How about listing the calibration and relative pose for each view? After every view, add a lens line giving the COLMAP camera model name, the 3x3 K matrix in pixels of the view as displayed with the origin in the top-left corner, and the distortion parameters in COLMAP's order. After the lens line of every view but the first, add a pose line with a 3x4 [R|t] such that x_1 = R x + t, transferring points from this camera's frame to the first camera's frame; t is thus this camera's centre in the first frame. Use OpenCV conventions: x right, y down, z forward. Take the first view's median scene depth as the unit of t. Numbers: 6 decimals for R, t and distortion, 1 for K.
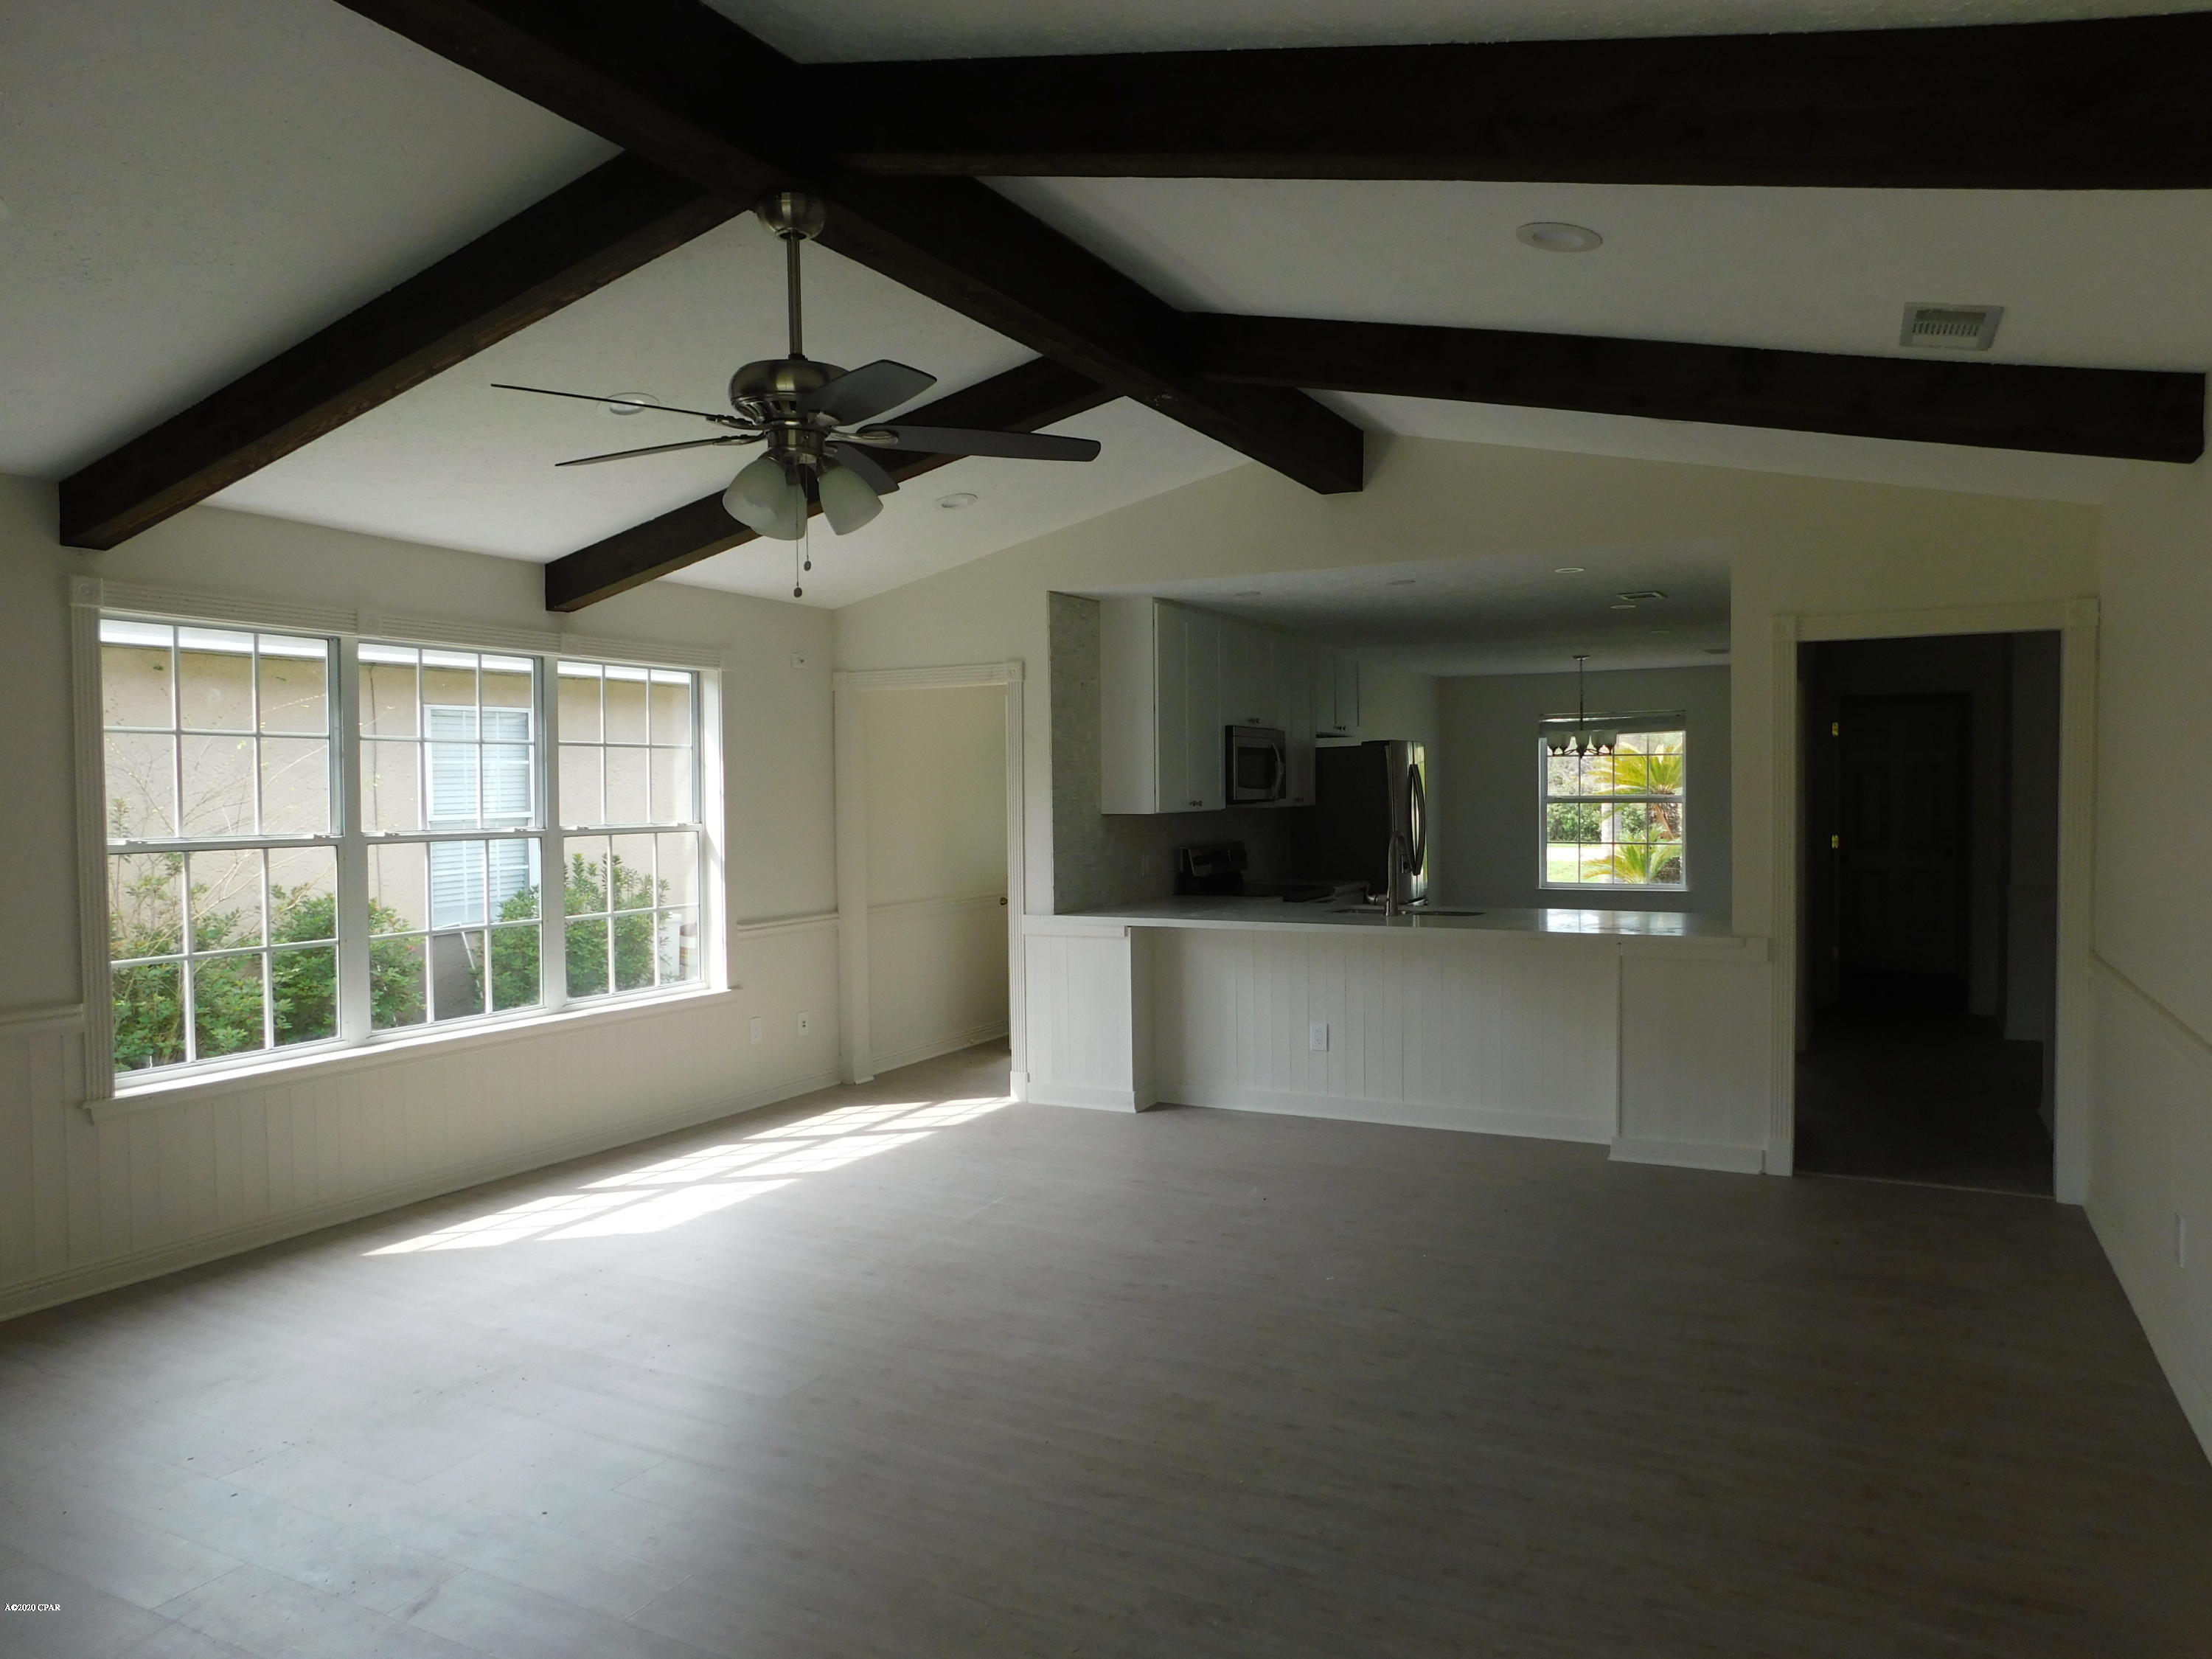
lens RADIAL K [[1489.9, 0, 1109.0], [0, 1489.9, 821.9], [0, 0, 1]] dist [-0.052775, 0.056518]
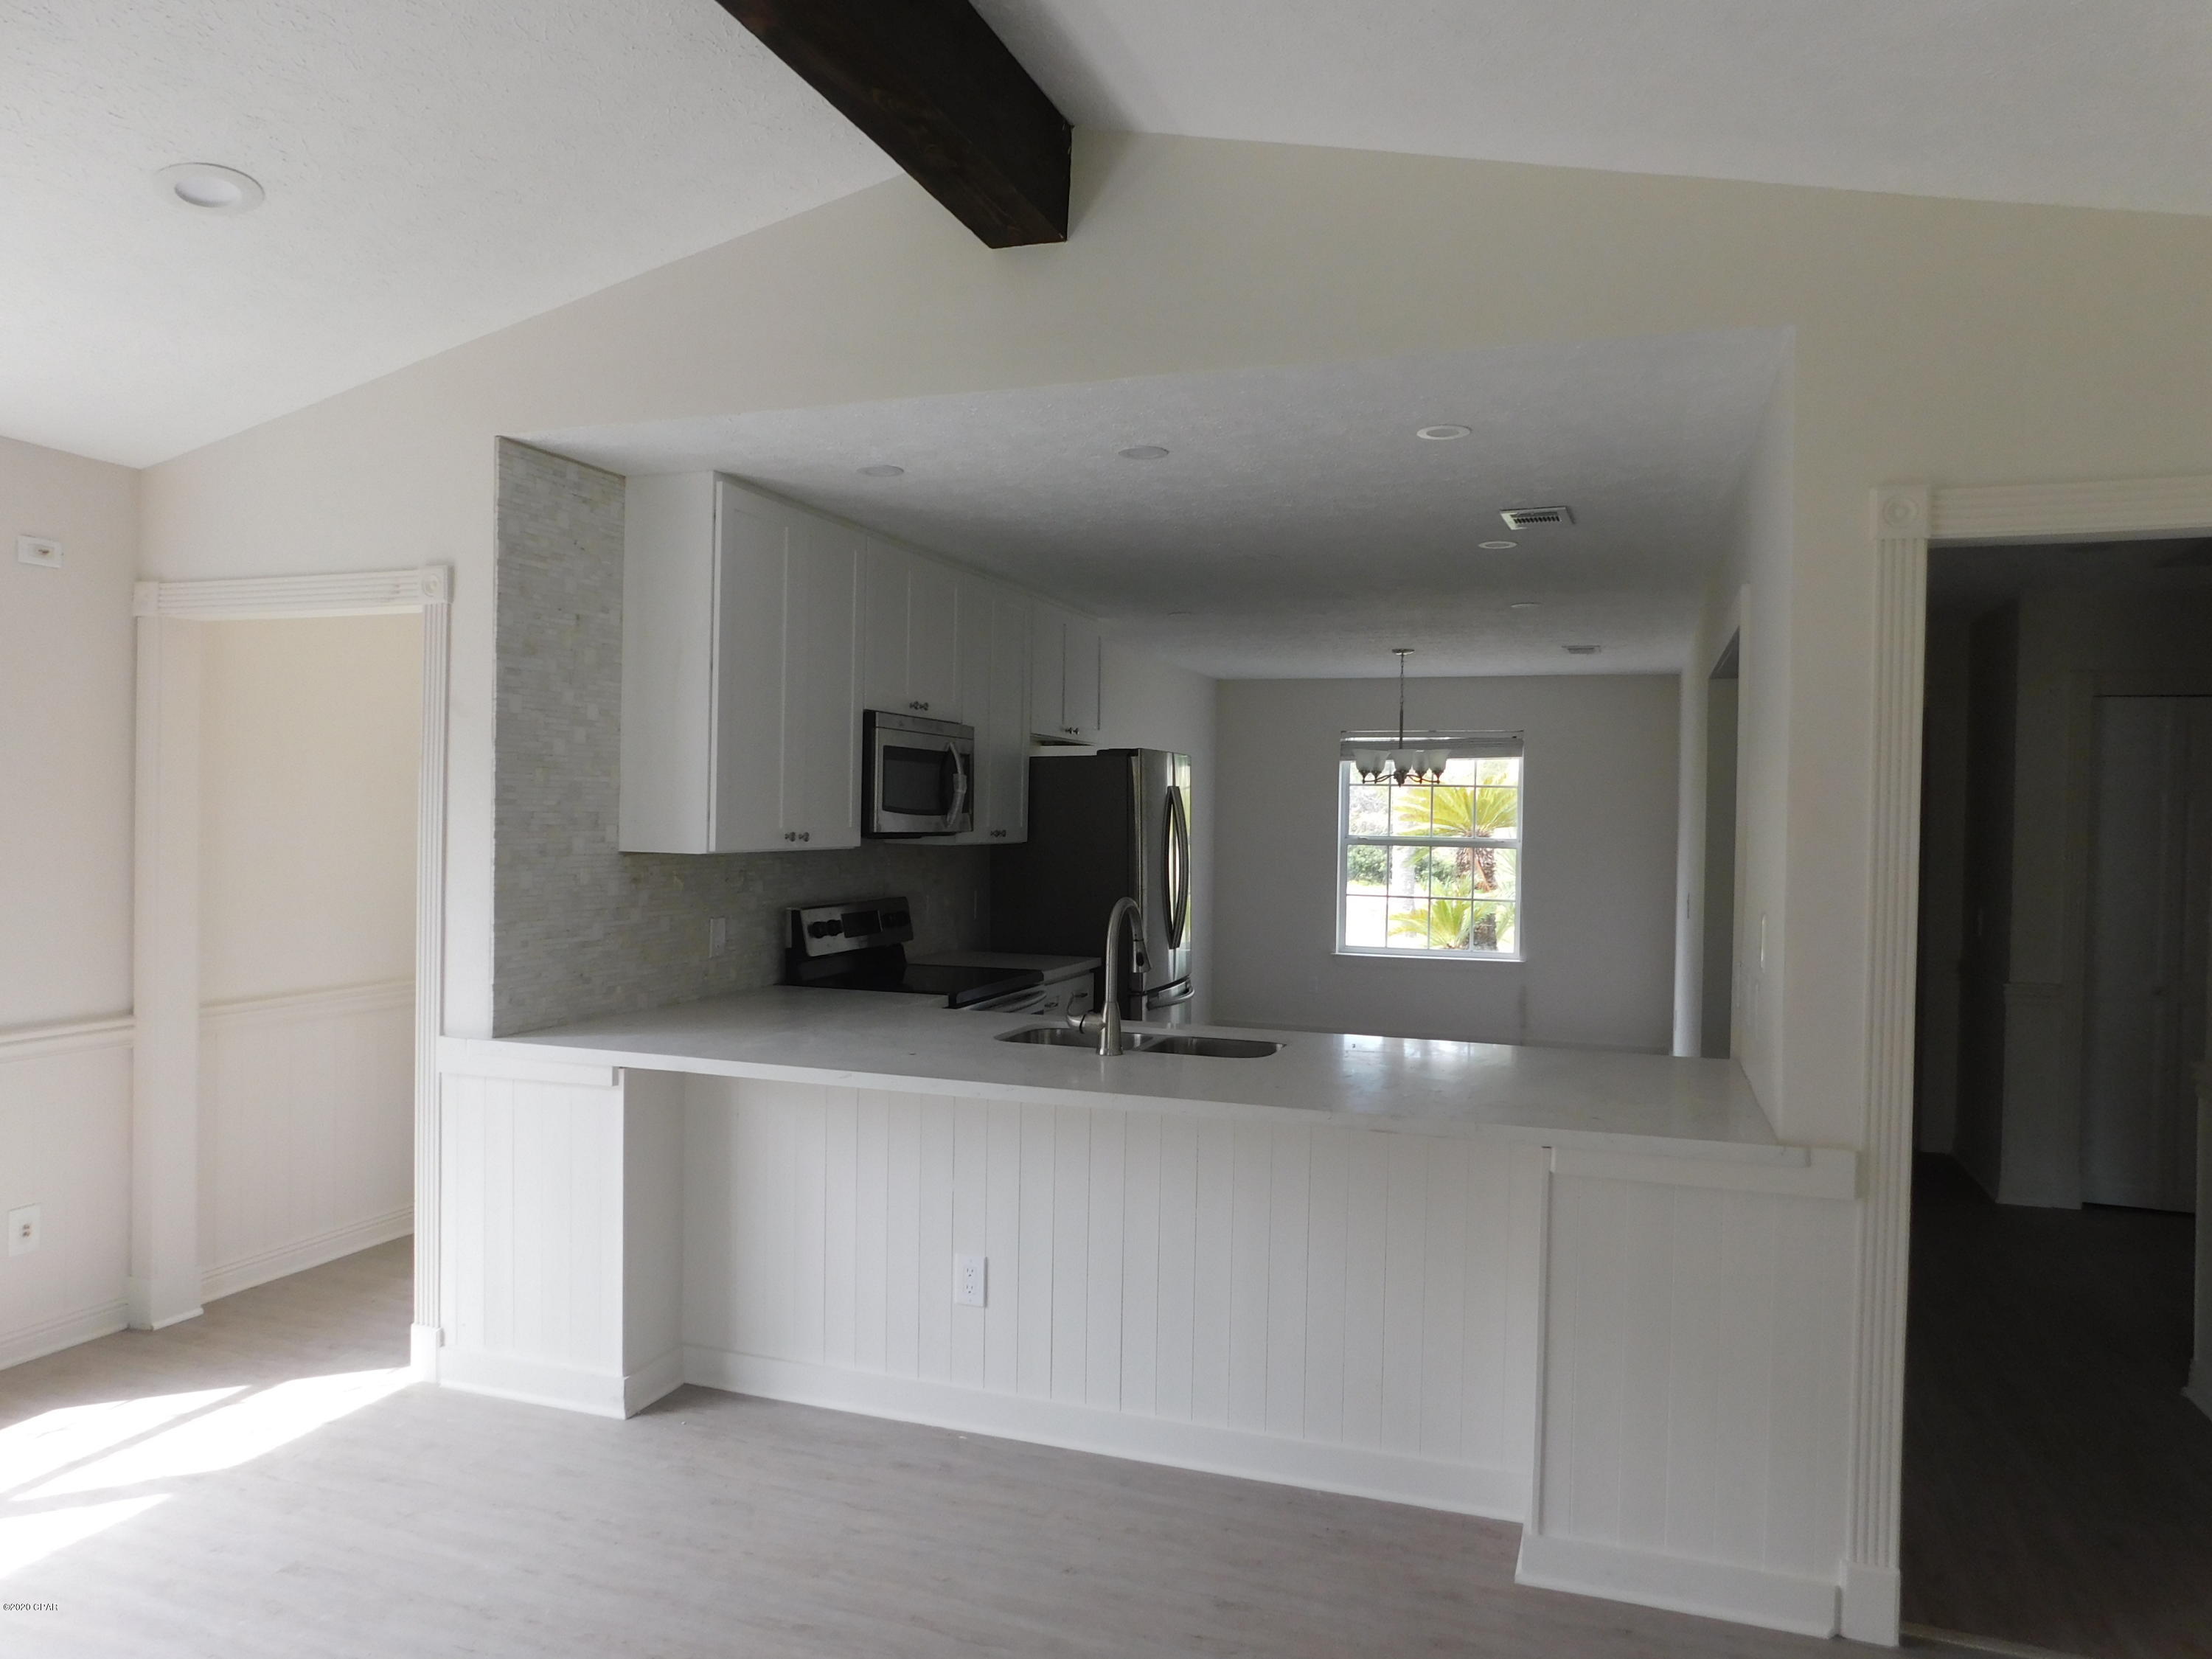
lens RADIAL K [[1489.9, 0, 1070.2], [0, 1489.9, 832.9], [0, 0, 1]] dist [-0.052775, 0.056518]
pose [[0.992597, 0.026700, 0.118483, 0.103103], [-0.025376, 0.999598, -0.012667, -0.009964], [-0.118773, 0.009567, 0.992875, 0.437174]]
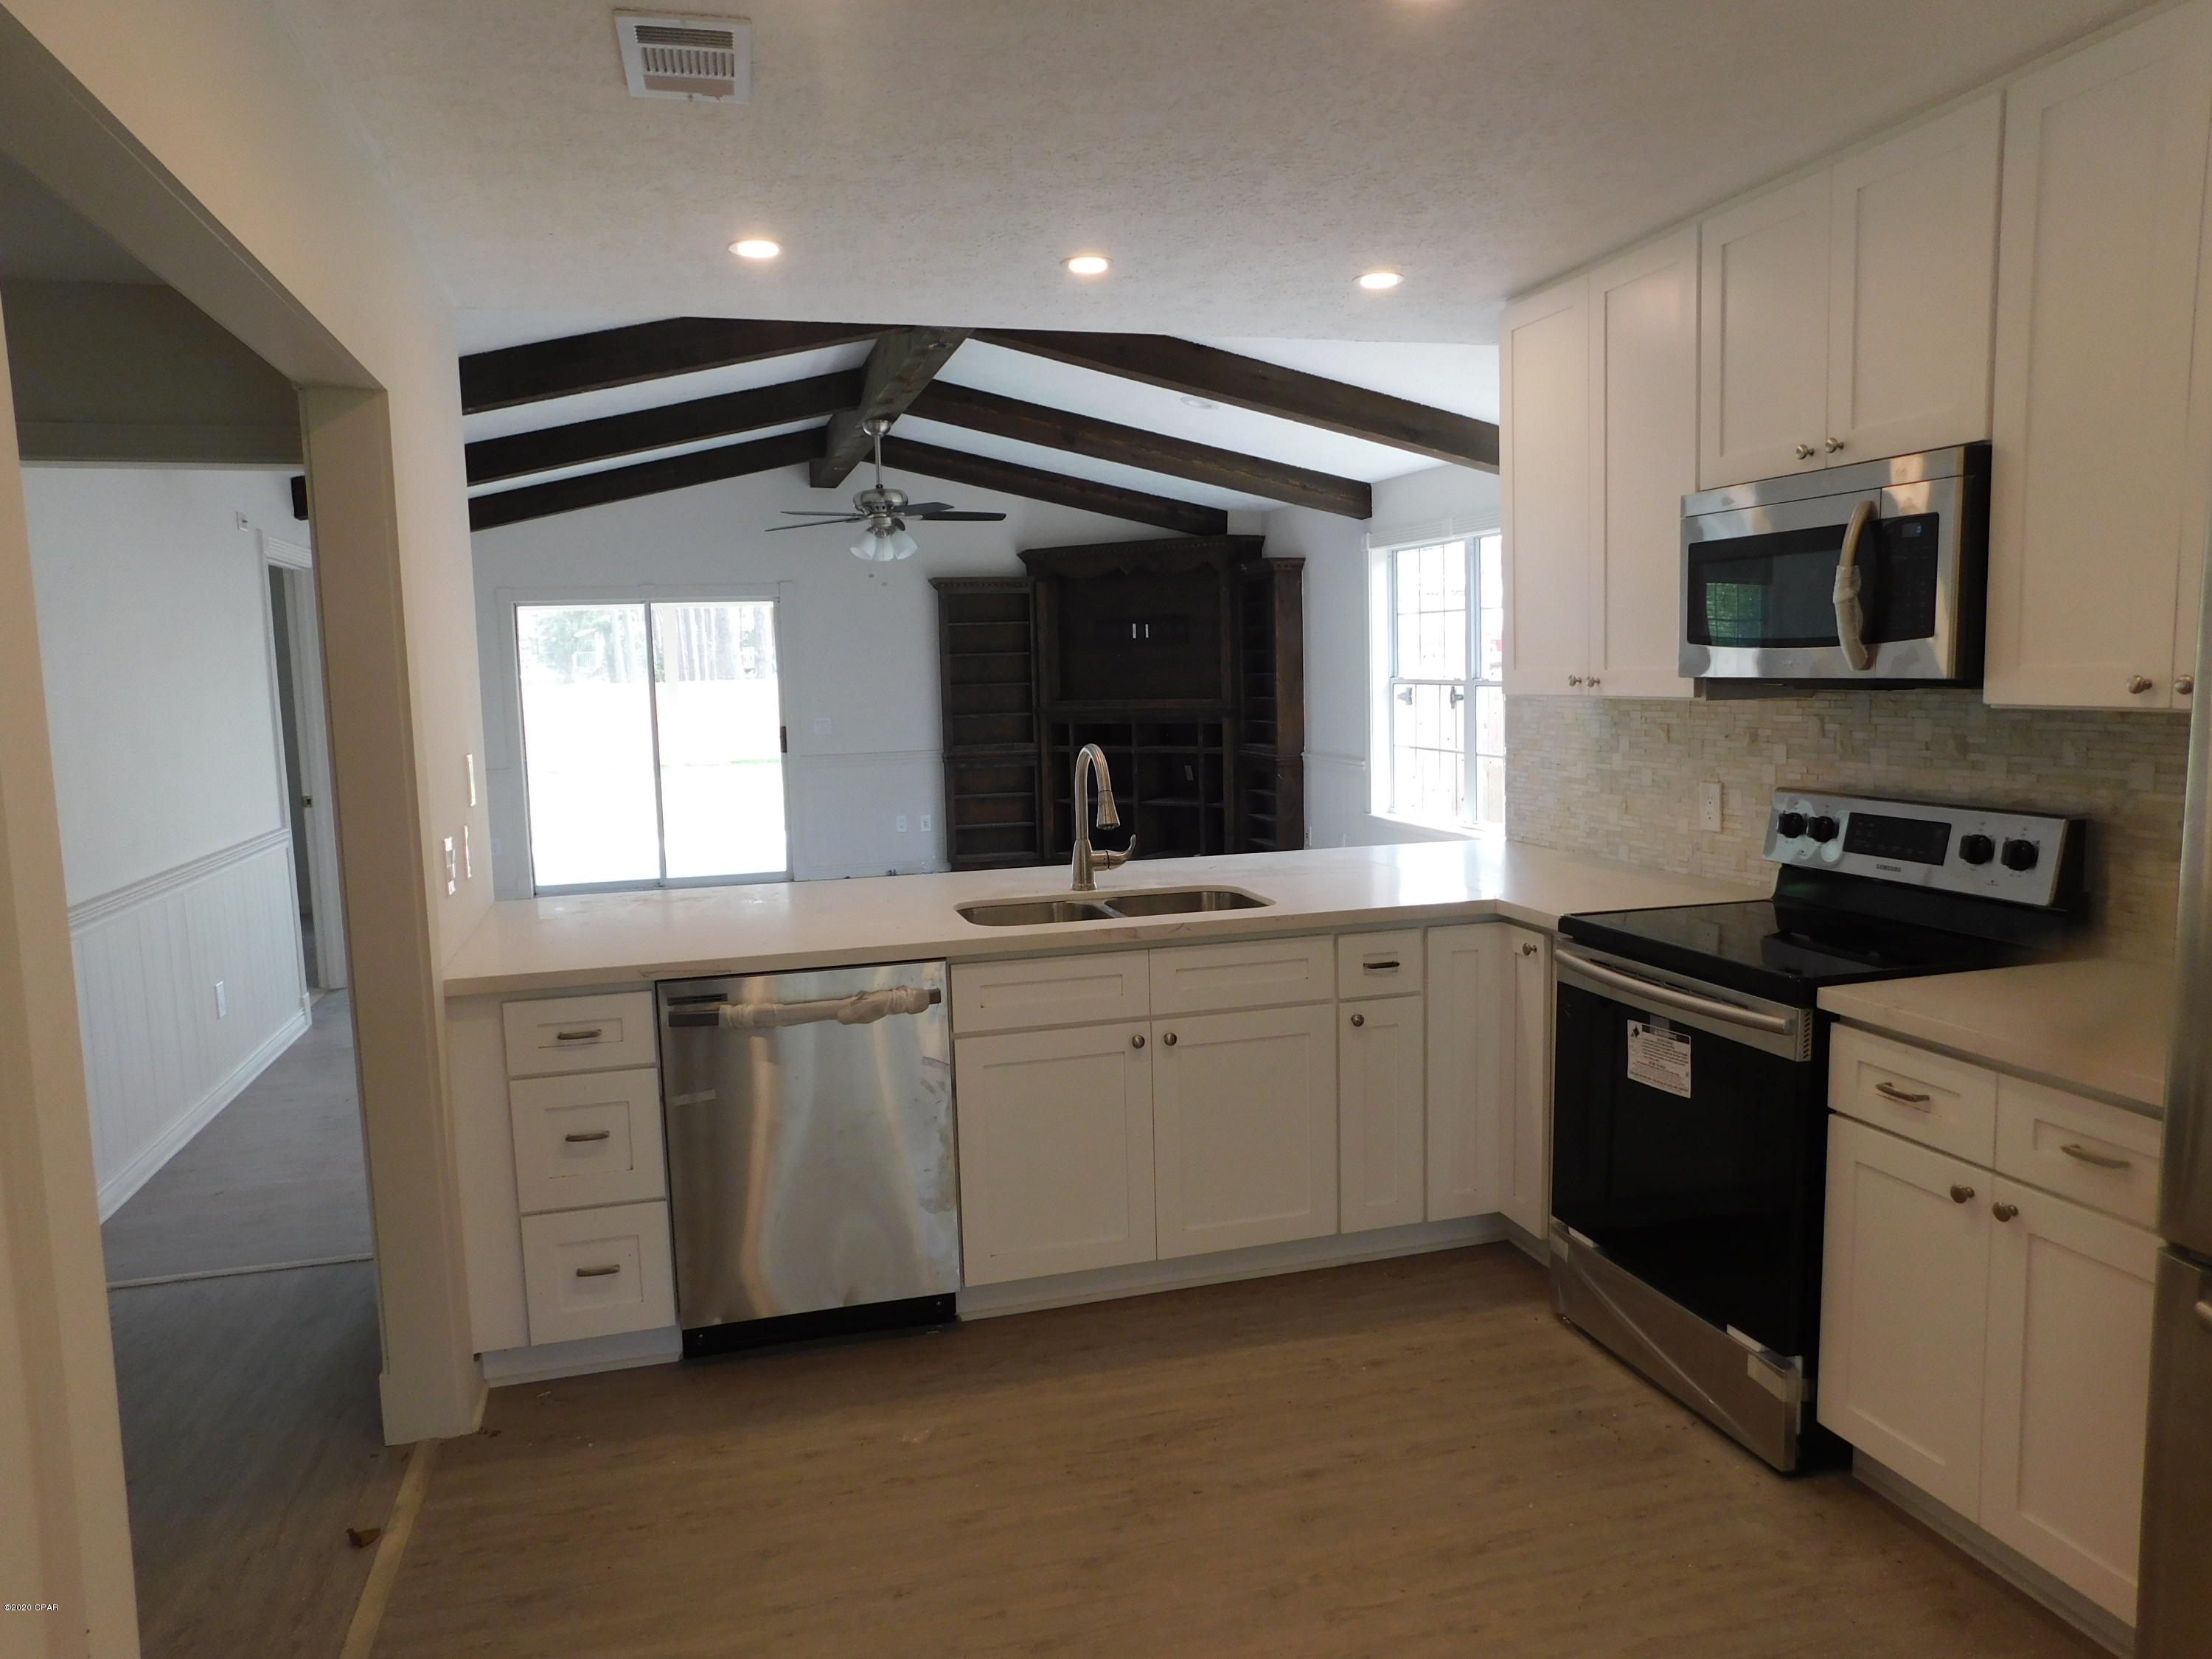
lens RADIAL K [[1489.9, 0, 1115.5], [0, 1489.9, 831.8], [0, 0, 1]] dist [-0.052775, 0.056518]
pose [[-0.716668, 0.110260, -0.688643, 0.543330], [0.020264, 0.990299, 0.137470, -0.036035], [0.697120, 0.084566, -0.711950, 1.336999]]
